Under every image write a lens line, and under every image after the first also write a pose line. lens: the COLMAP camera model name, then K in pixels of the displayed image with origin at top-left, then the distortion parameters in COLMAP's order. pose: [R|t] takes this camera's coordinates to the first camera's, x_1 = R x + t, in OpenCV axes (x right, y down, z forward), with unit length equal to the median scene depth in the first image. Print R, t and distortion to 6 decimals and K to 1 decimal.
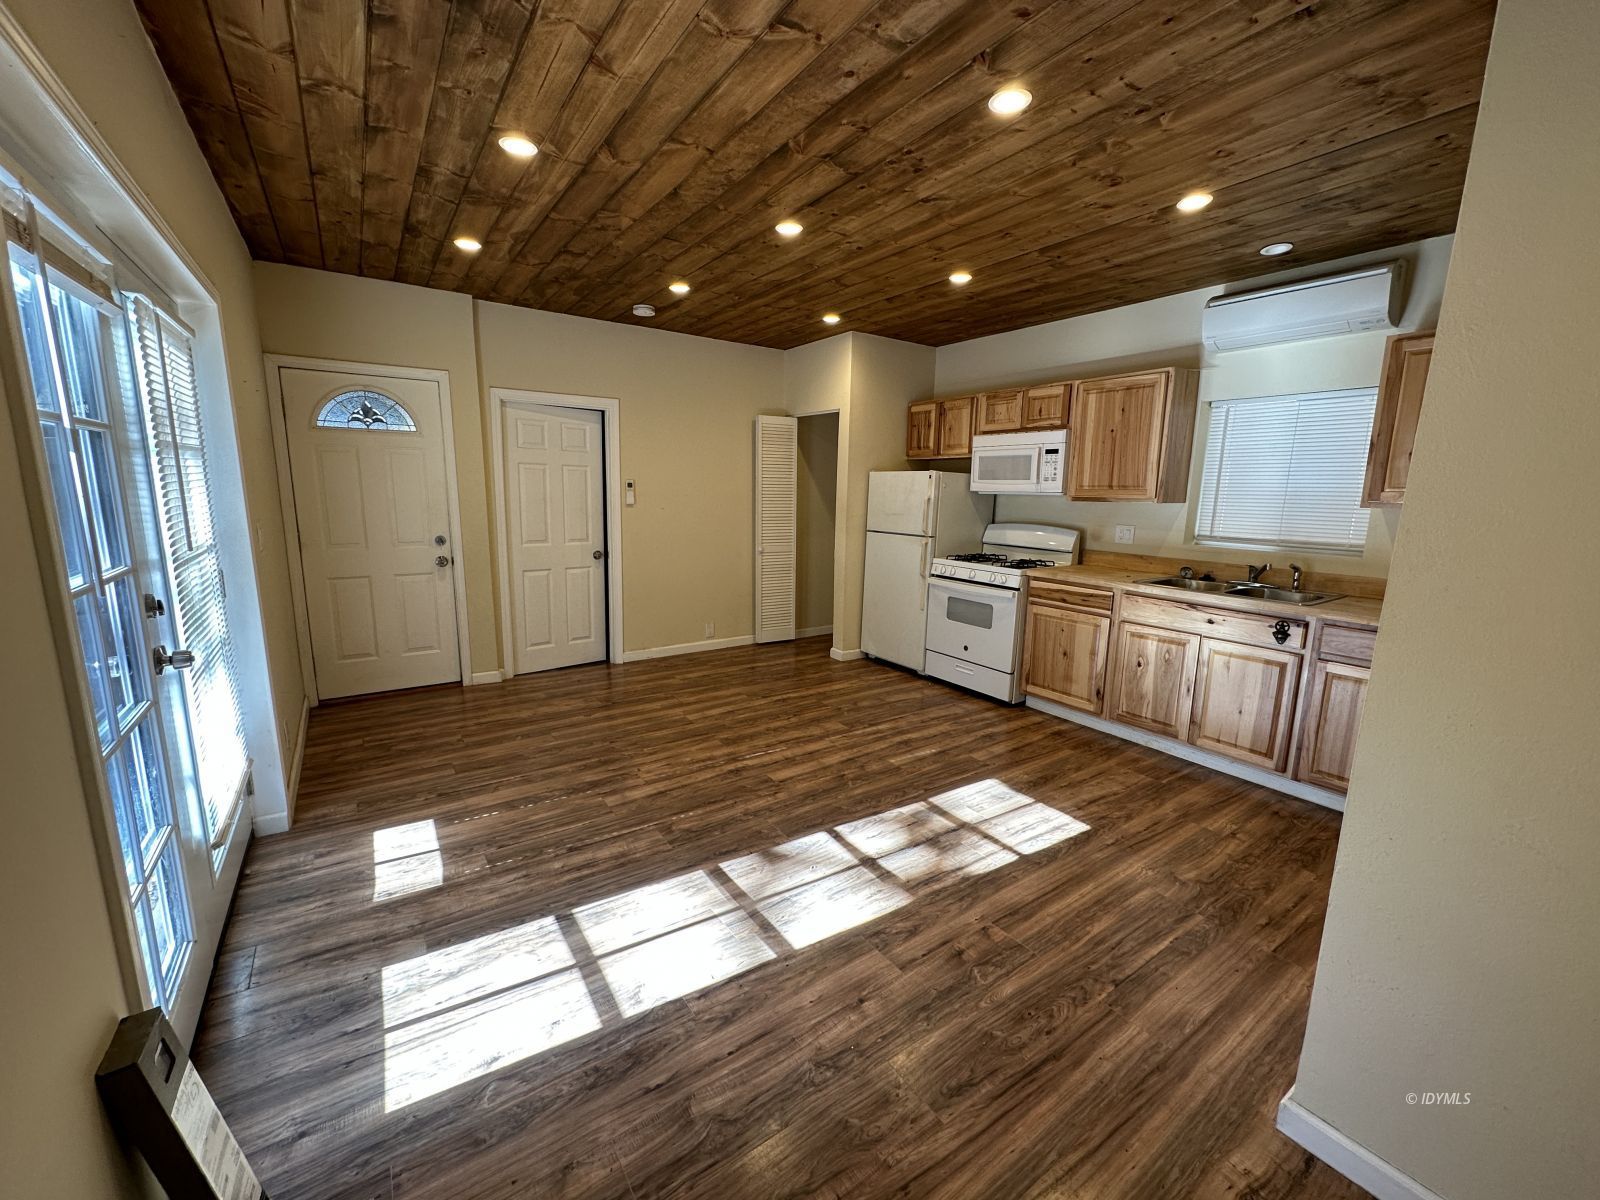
lens RADIAL K [[644.1, 0, 789.1], [0, 644.1, 601.4], [0, 0, 1]] dist [-0.001770, -0.000571]
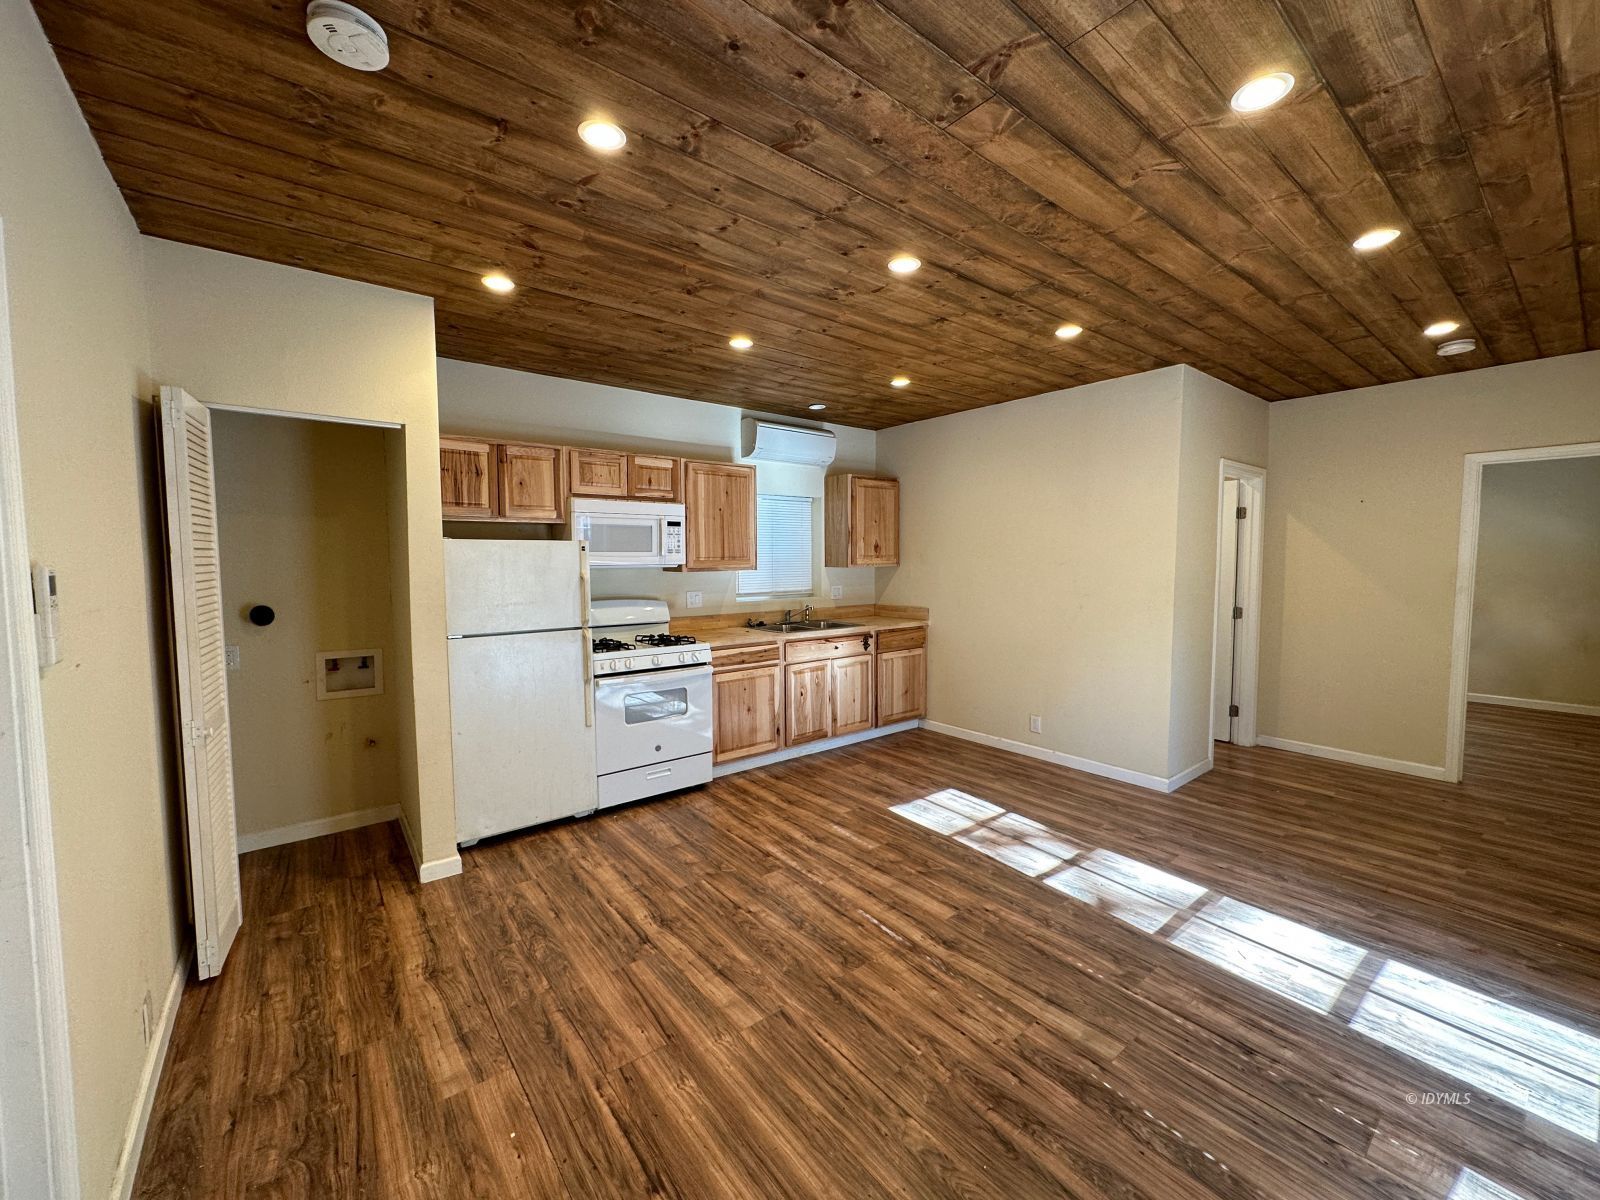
lens RADIAL K [[644.1, 0, 801.1], [0, 644.1, 598.6], [0, 0, 1]] dist [-0.001770, -0.000571]
pose [[-0.083422, -0.080653, 0.993245, -0.726888], [0.179118, 0.979273, 0.094562, -0.213715], [-0.980284, 0.185797, -0.067247, 1.070890]]
